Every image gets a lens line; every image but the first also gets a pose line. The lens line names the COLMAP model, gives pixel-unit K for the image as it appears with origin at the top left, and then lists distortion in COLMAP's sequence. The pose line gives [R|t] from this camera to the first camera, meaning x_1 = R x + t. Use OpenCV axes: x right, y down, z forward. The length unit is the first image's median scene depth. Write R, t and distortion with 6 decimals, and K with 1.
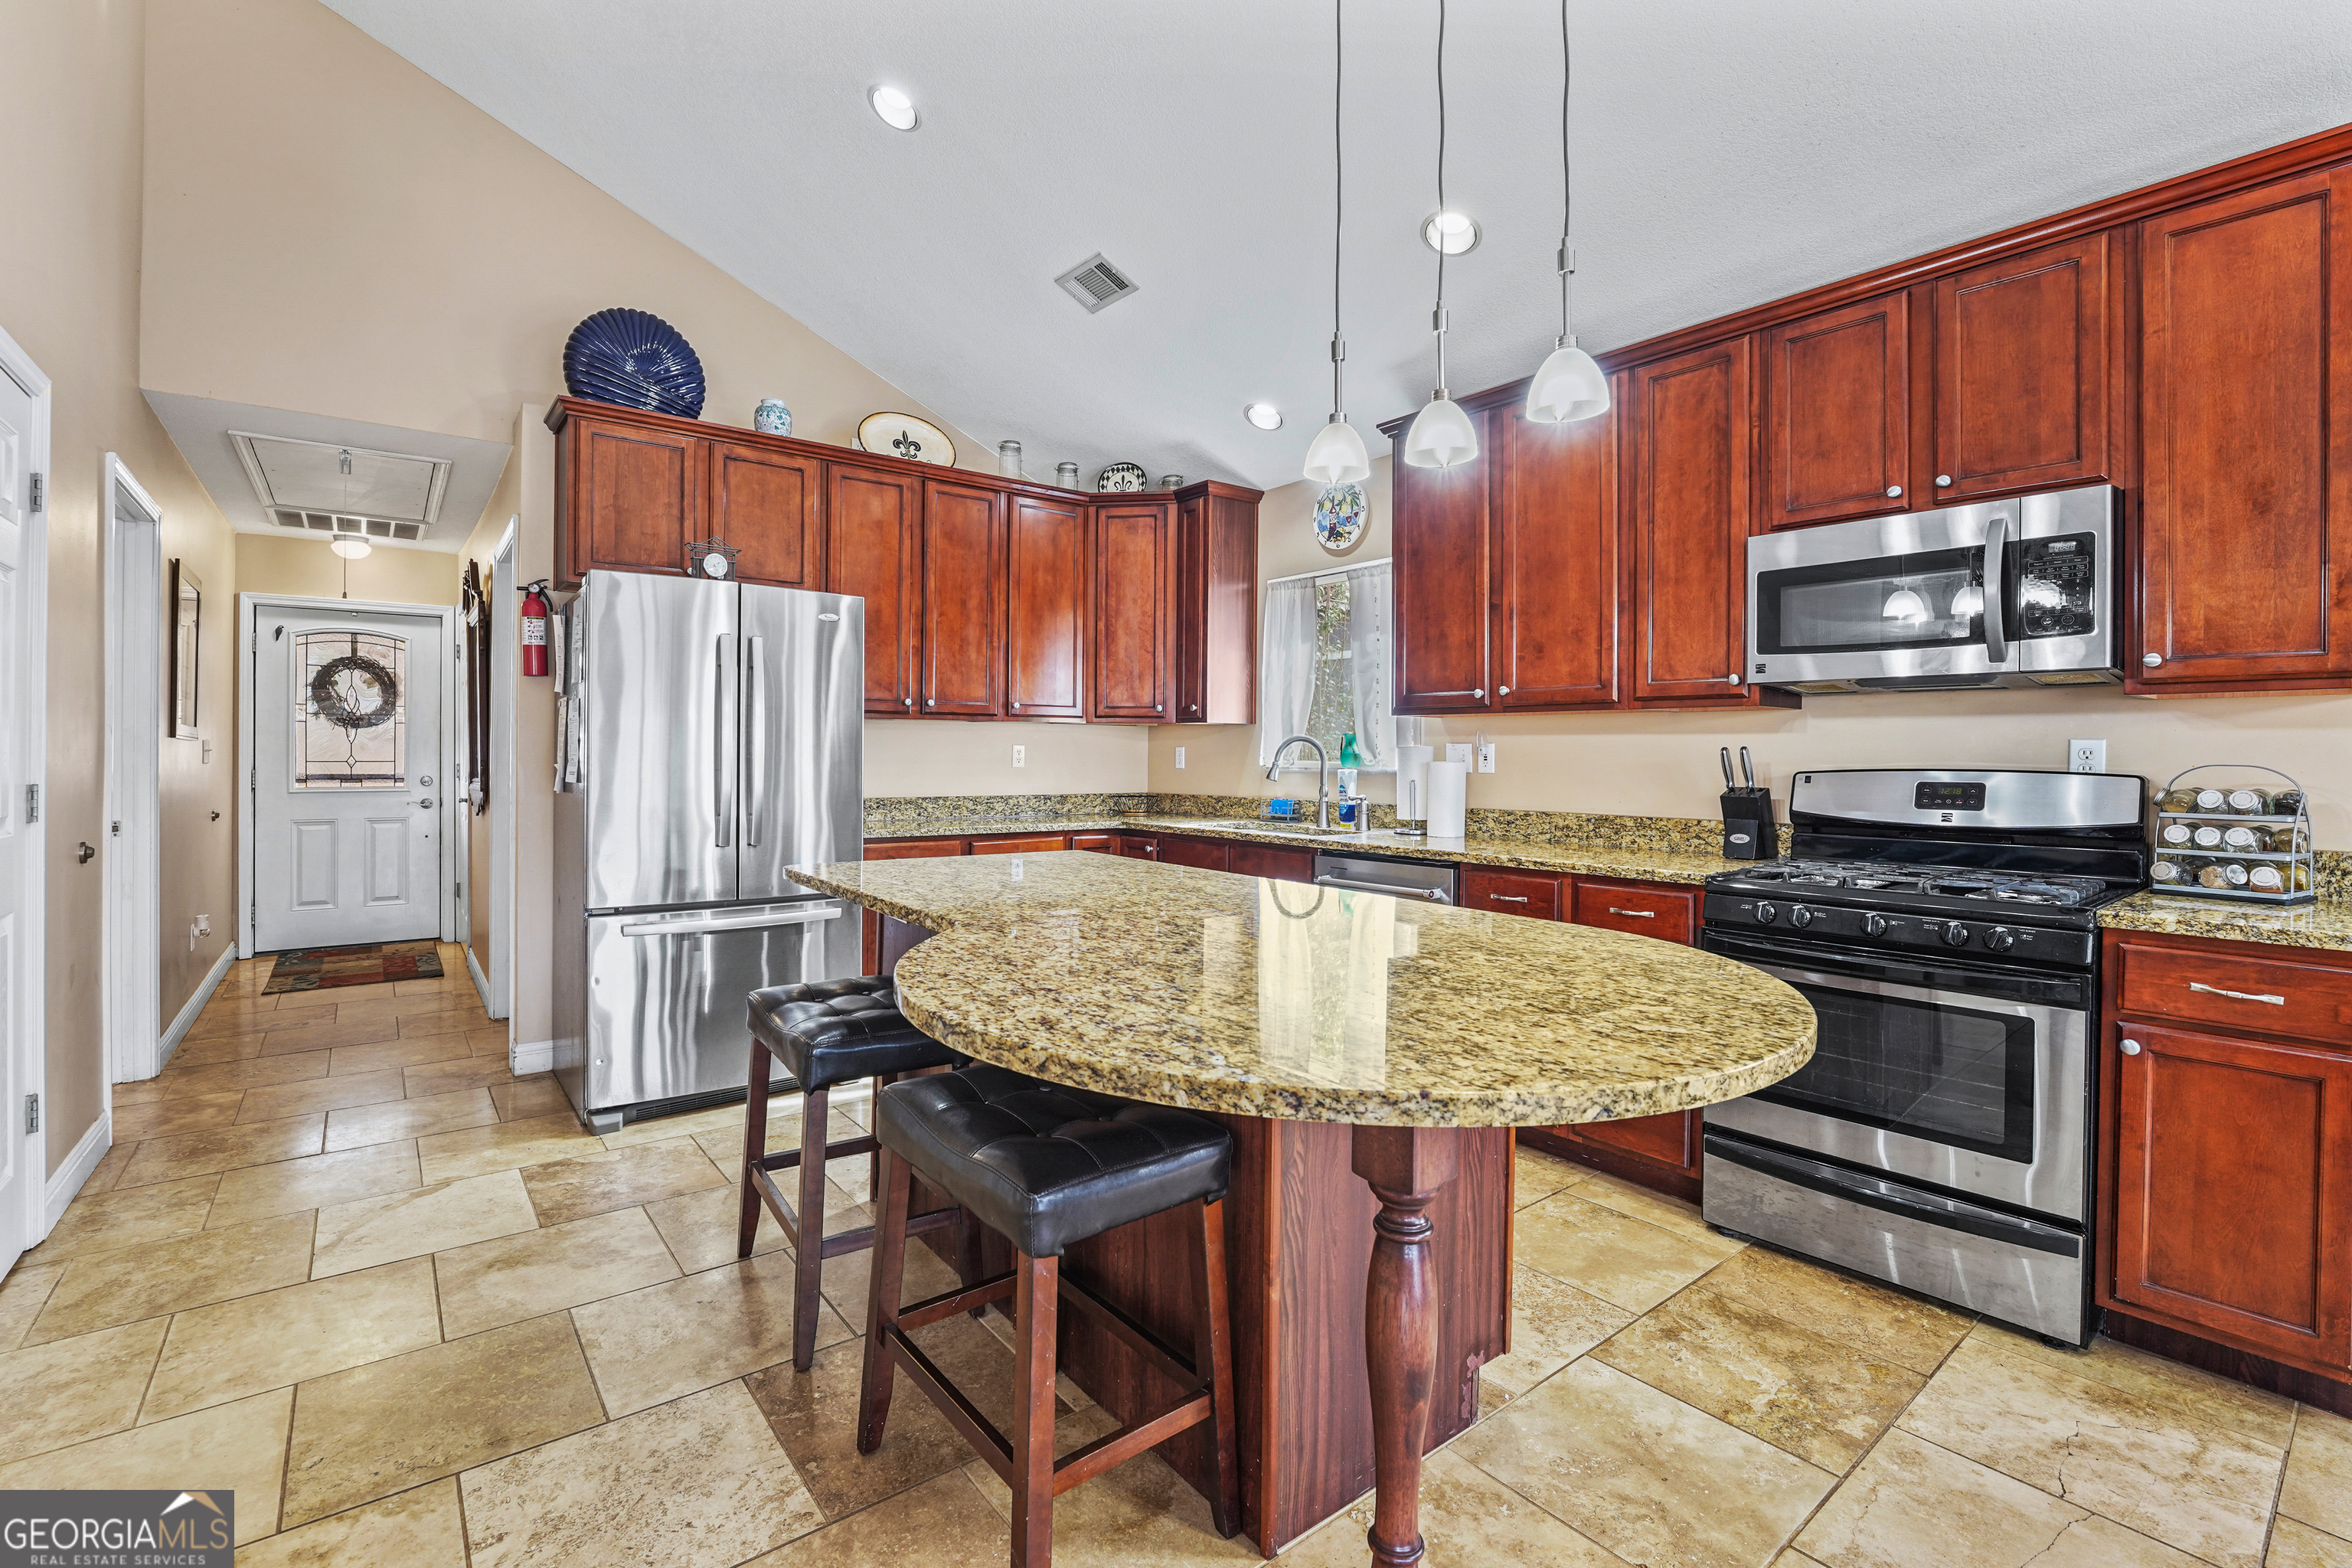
lens RADIAL K [[1032.5, 0, 1124.6], [0, 1032.5, 757.3], [0, 0, 1]] dist [-0.023250, 0.000456]
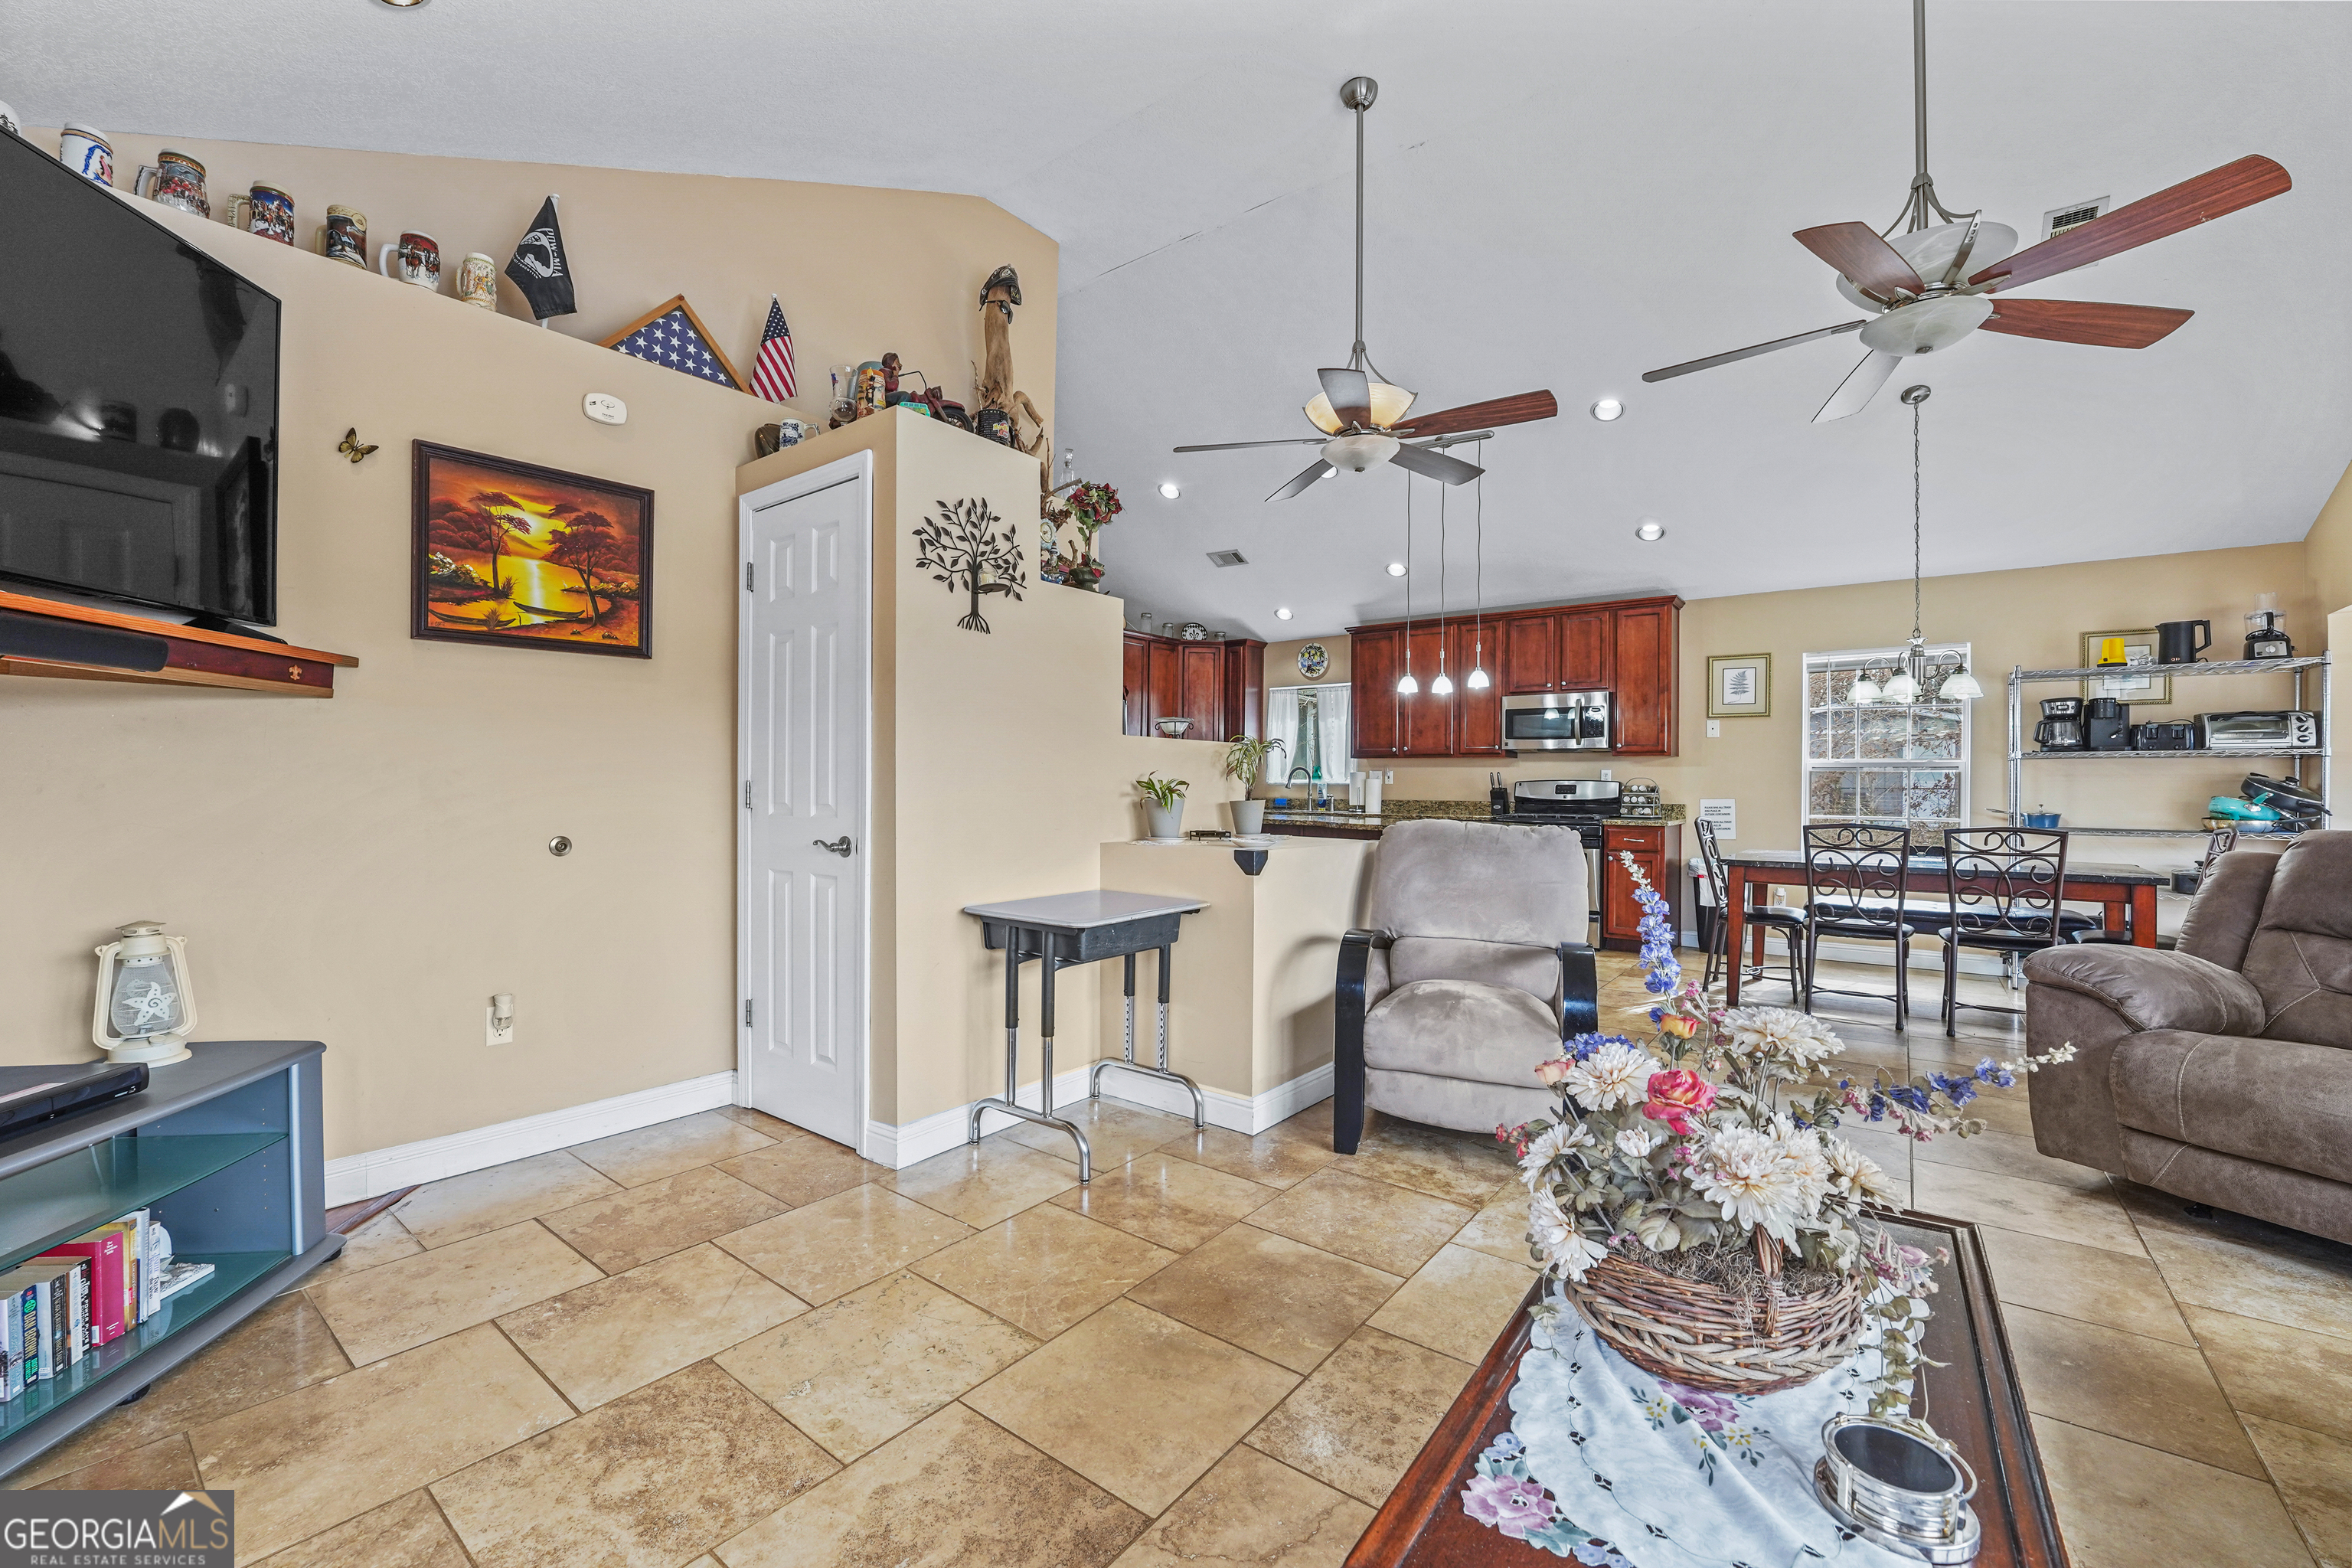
lens RADIAL K [[973.0, 0, 1140.8], [0, 973.0, 785.7], [0, 0, 1]] dist [-0.024573, 0.001837]
pose [[0.966798, -0.001031, 0.255539, -0.915193], [0.001177, 0.999999, -0.000417, 0.023809], [-0.255538, 0.000704, 0.966799, -1.168307]]
